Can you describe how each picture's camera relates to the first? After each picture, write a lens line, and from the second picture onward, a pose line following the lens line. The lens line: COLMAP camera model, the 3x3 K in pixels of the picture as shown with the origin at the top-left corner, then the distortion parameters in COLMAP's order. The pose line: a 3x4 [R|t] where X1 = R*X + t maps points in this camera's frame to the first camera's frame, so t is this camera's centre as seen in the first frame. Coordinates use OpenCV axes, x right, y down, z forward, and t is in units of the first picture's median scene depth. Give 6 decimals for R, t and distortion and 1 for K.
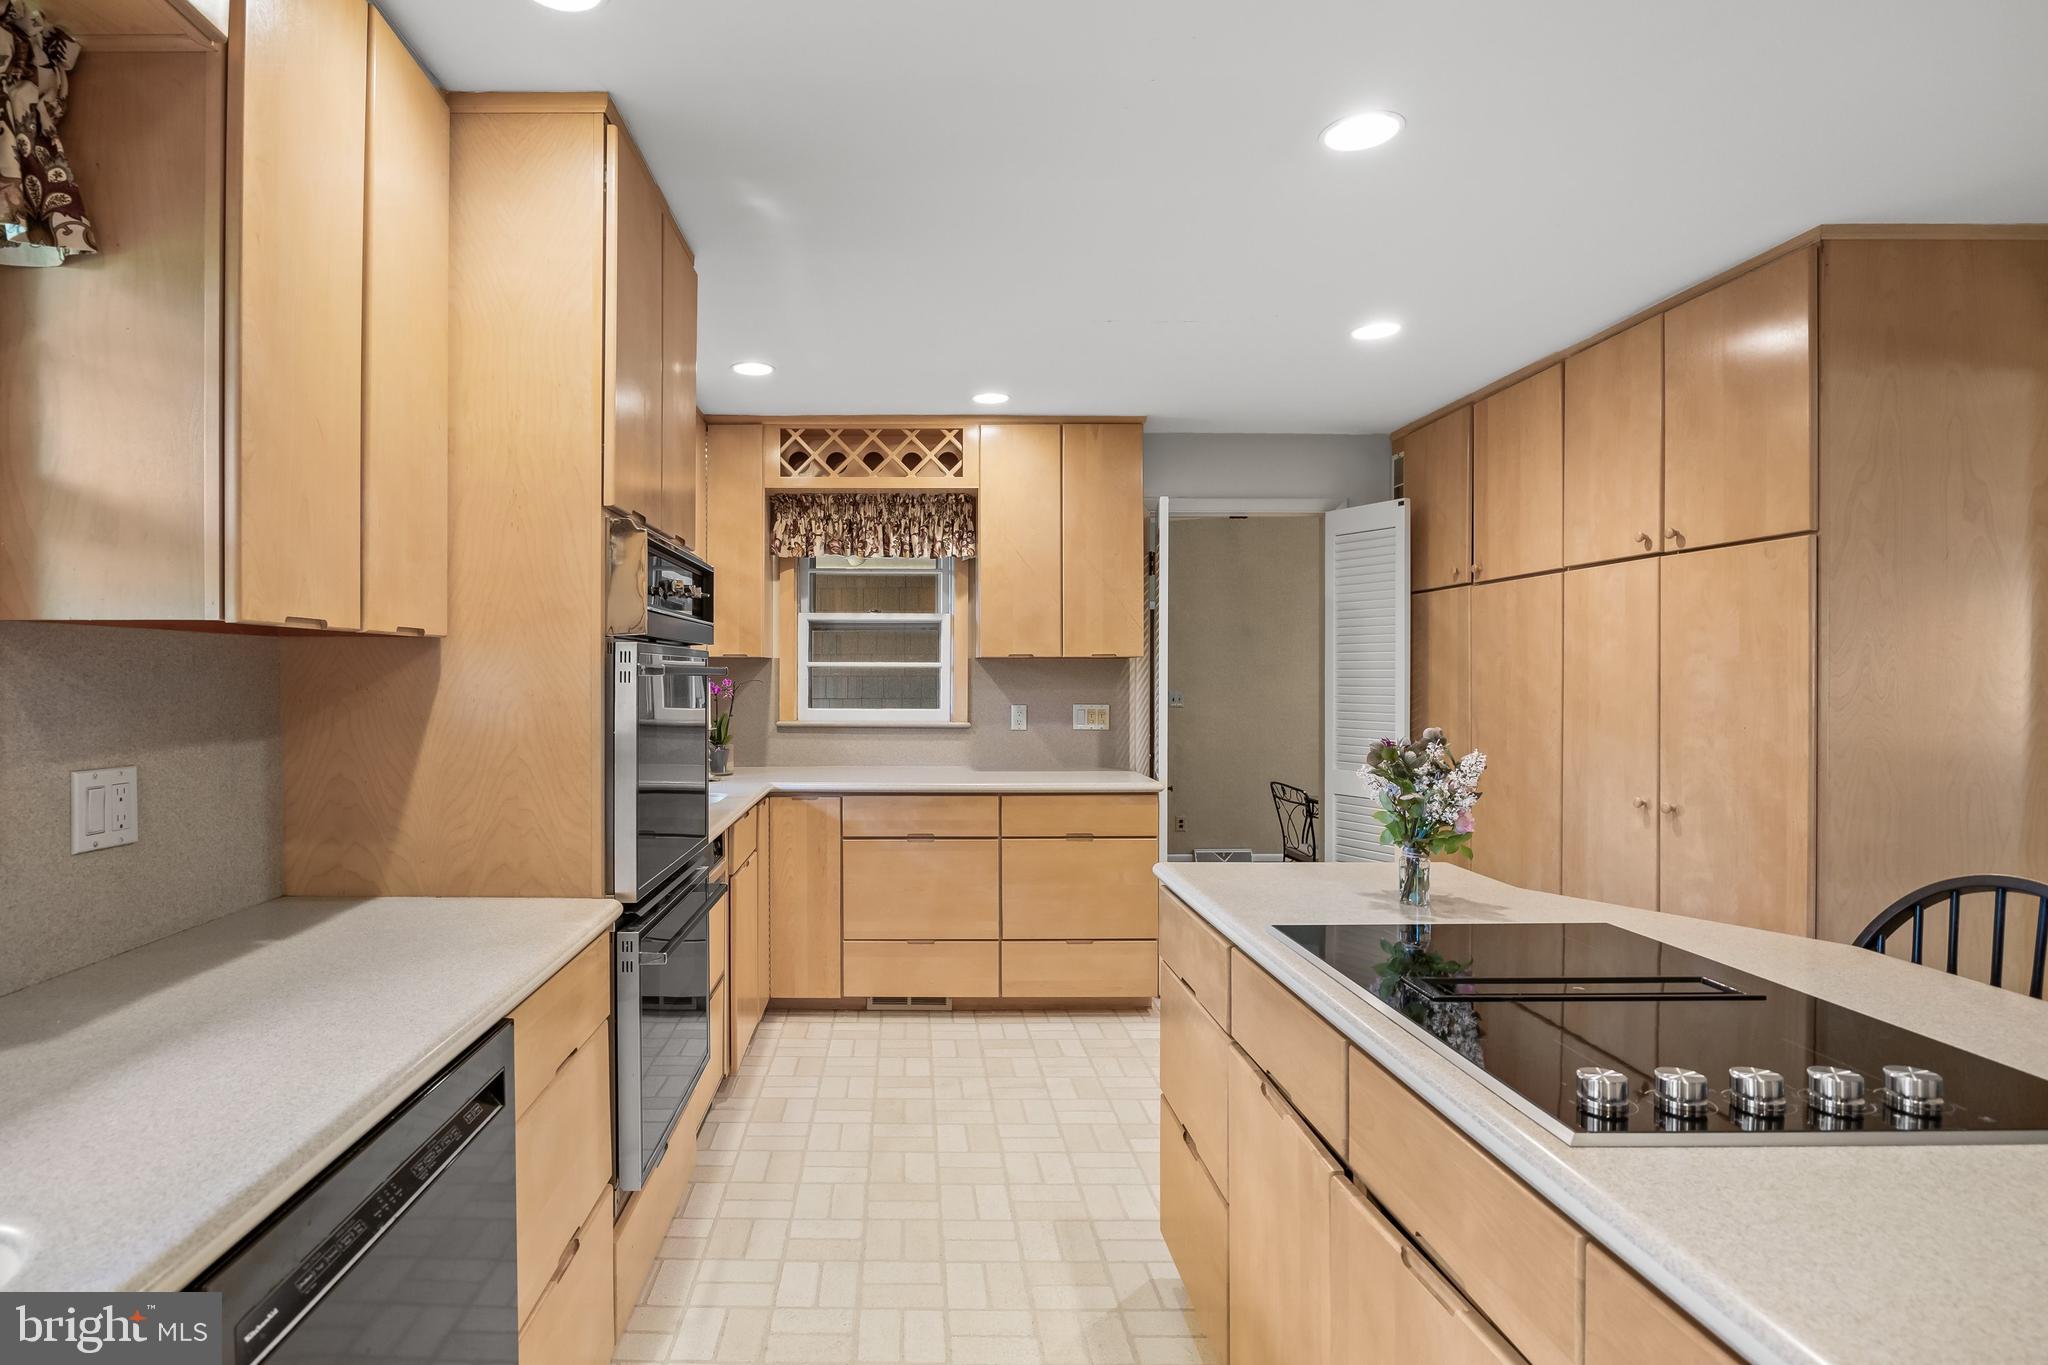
lens RADIAL K [[1016.0, 0, 907.2], [0, 1016.0, 679.7], [0, 0, 1]] dist [-0.005985, 0.000402]
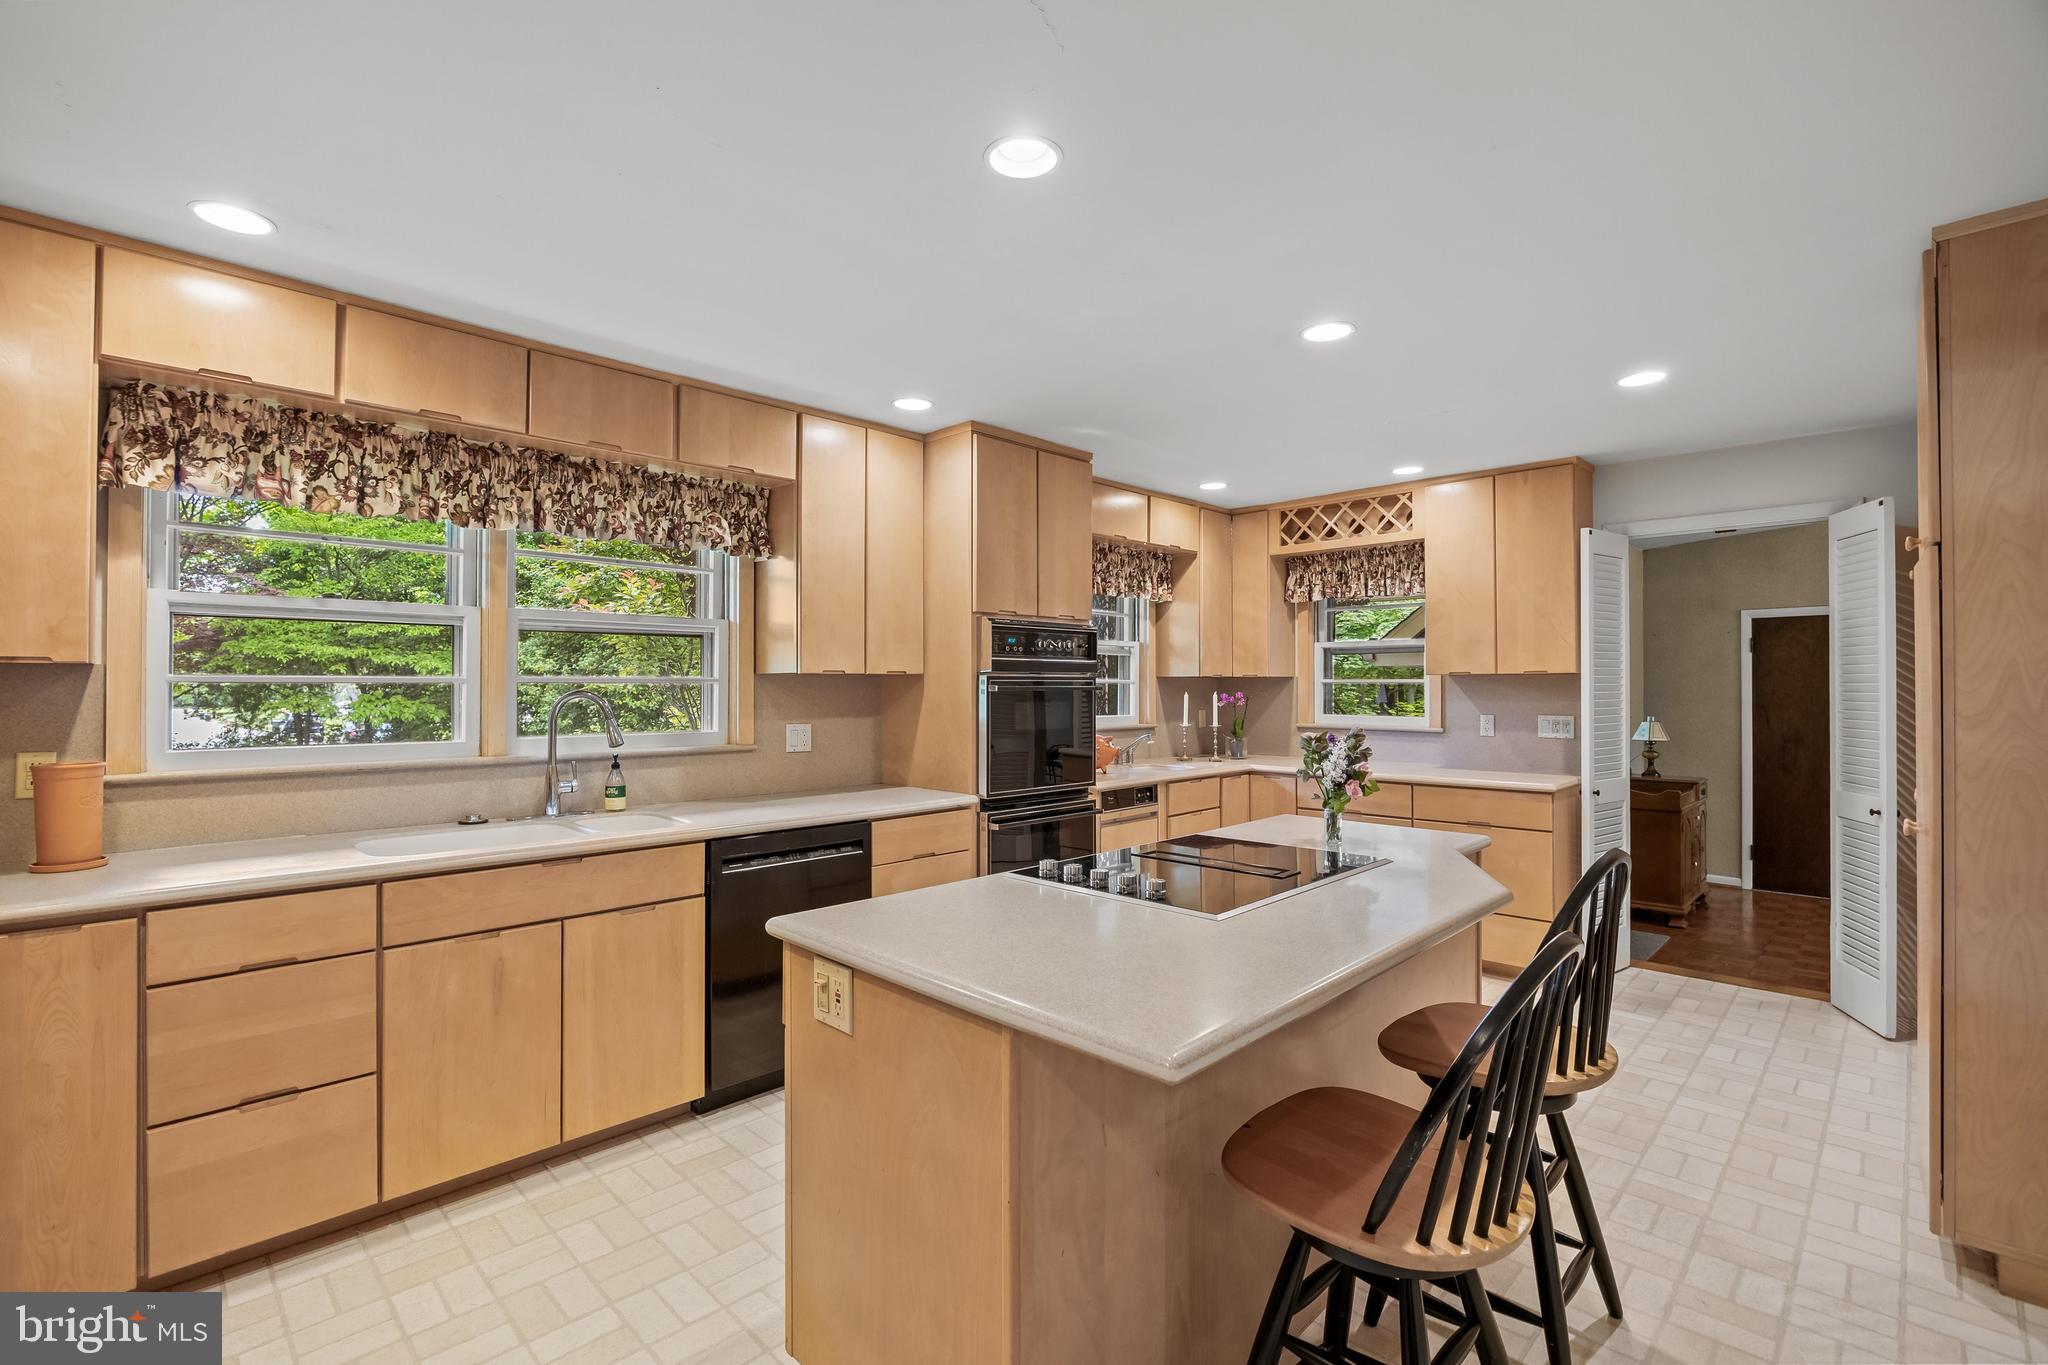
lens RADIAL K [[910.5, 0, 1024.0], [0, 910.5, 682.5], [0, 0, 1]] dist [-0.008975, -0.000206]
pose [[0.711621, -0.005024, -0.702545, 0.543835], [-0.001384, 0.999962, -0.008553, -0.002654], [0.702562, 0.007059, 0.711588, -0.140153]]
